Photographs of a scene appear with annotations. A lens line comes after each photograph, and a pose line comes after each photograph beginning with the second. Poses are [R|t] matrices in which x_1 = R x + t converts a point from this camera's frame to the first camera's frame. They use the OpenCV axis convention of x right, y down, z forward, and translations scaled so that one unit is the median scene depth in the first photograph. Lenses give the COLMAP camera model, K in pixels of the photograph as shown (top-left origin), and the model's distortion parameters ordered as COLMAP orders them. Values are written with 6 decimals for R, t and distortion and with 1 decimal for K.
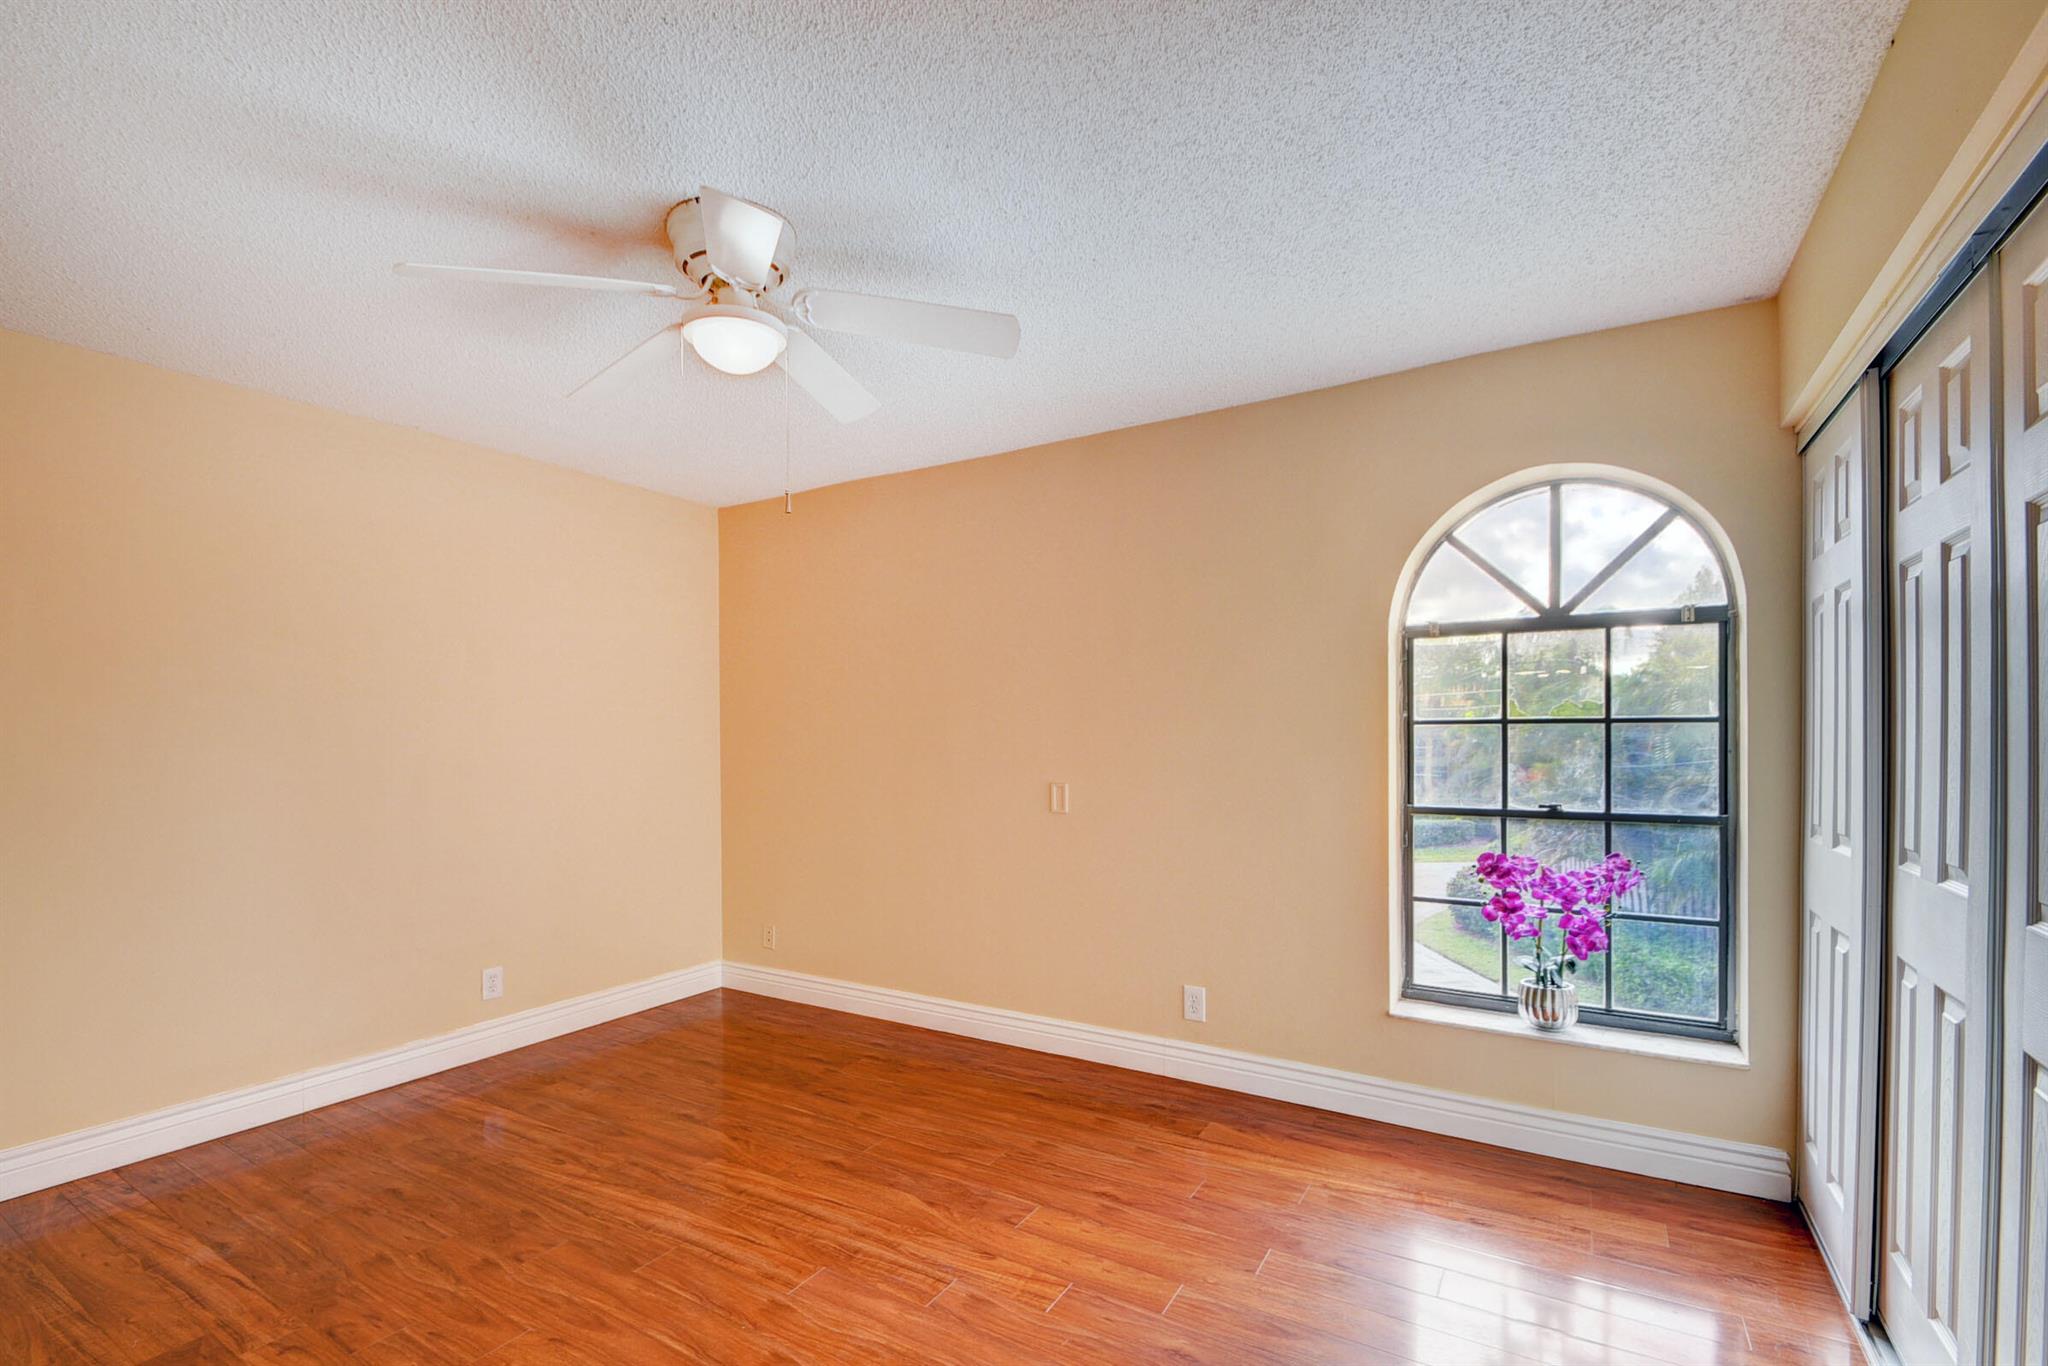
lens RADIAL K [[916.3, 0, 1026.7], [0, 916.3, 740.2], [0, 0, 1]] dist [0.002186, -0.016519]
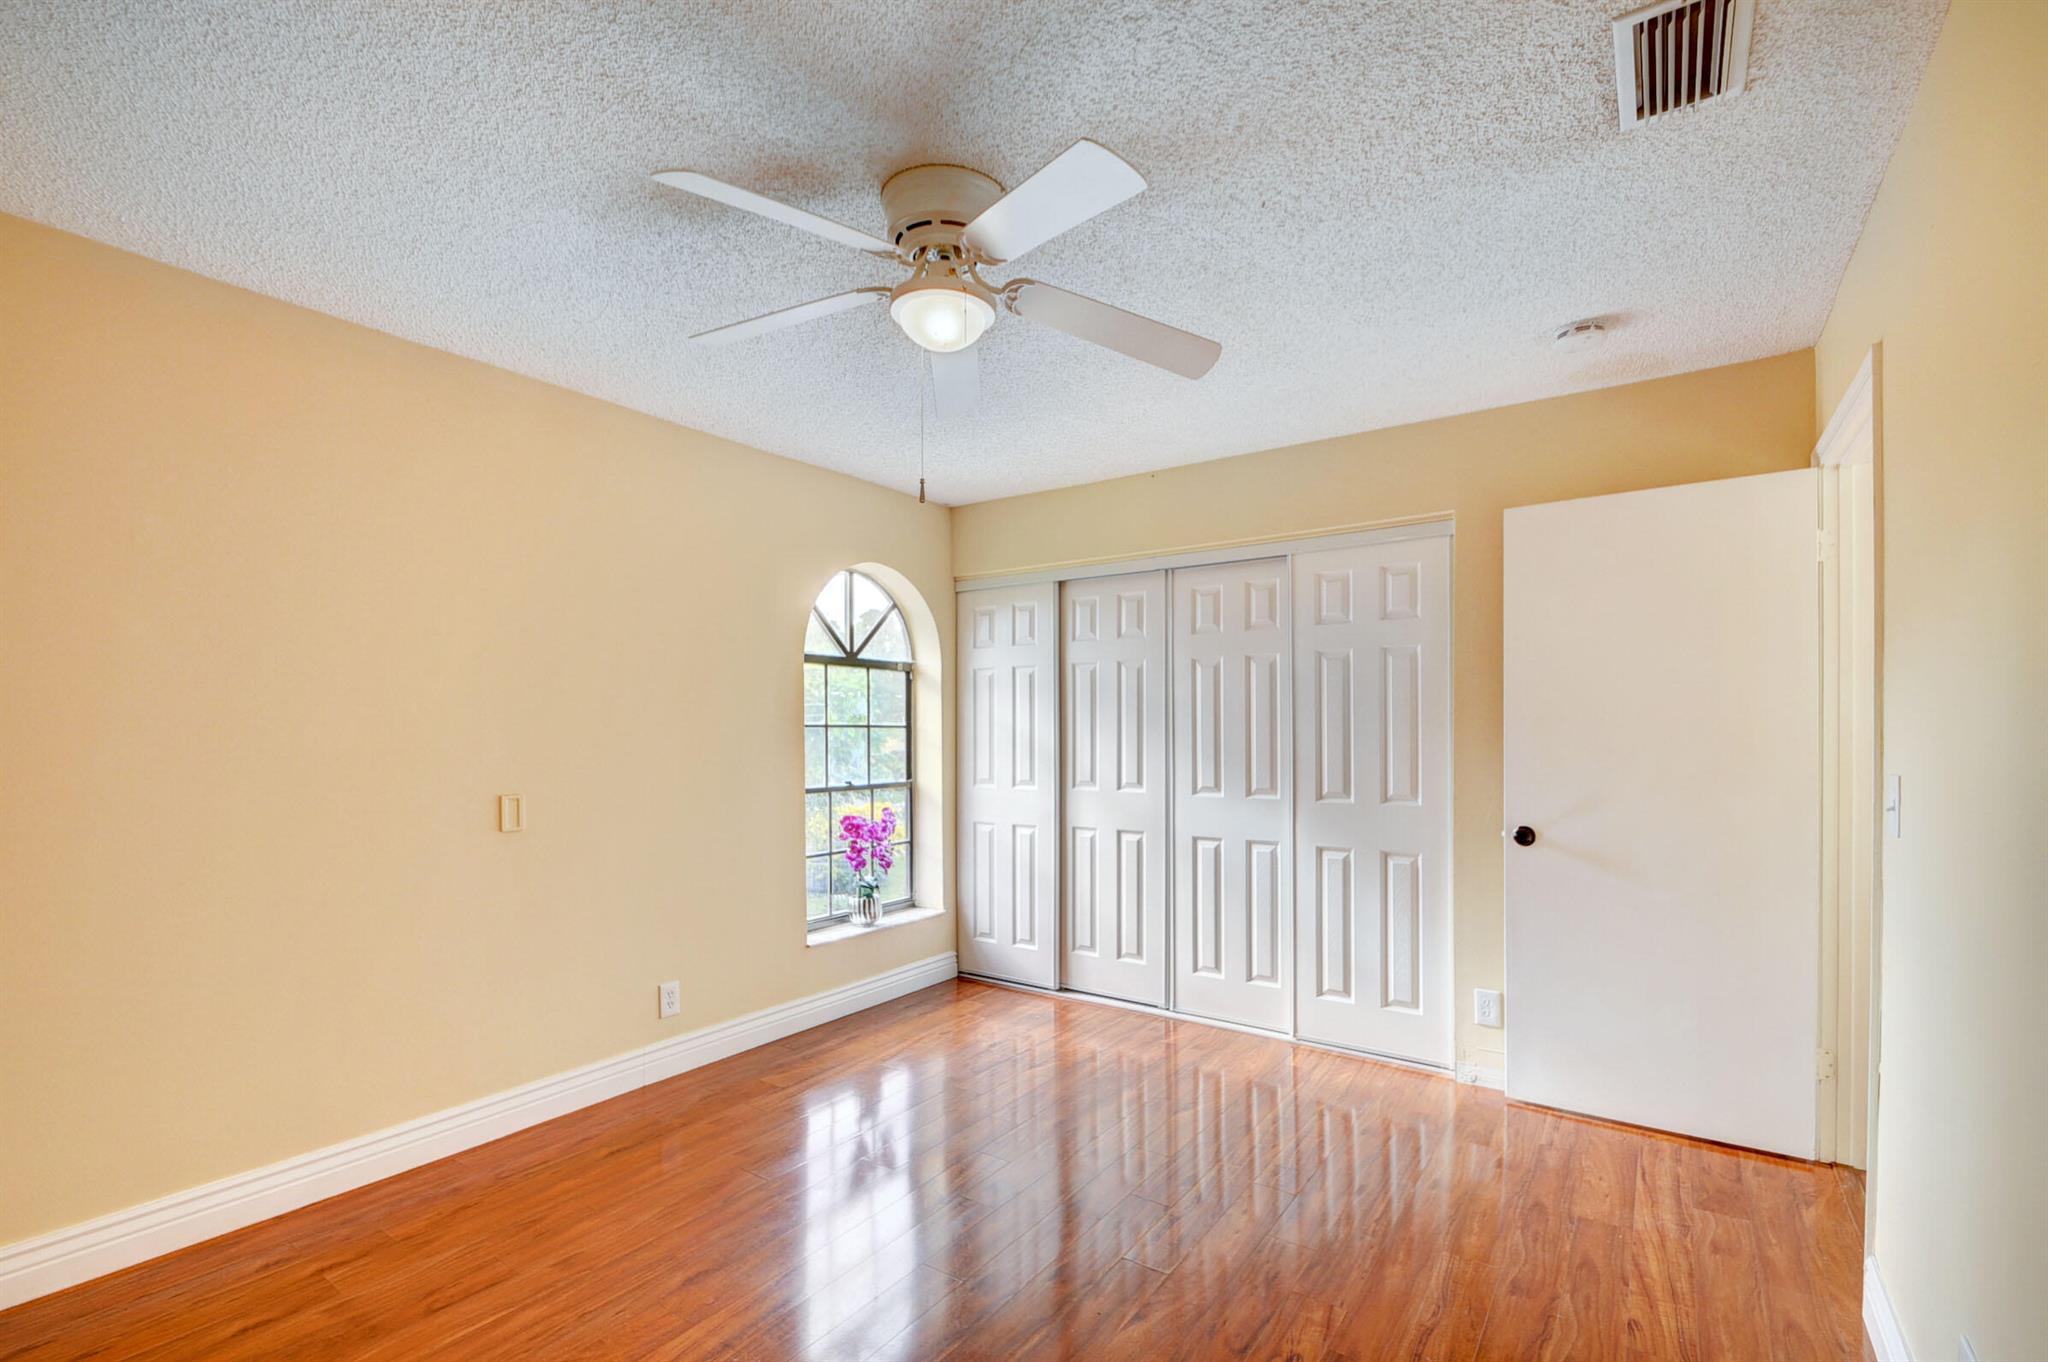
lens RADIAL K [[916.3, 0, 1026.7], [0, 916.3, 738.2], [0, 0, 1]] dist [0.002186, -0.016519]
pose [[0.038155, -0.001586, 0.999271, -0.946083], [0.003843, 0.999992, 0.001441, -0.001945], [-0.999264, 0.003785, 0.038160, 0.655691]]
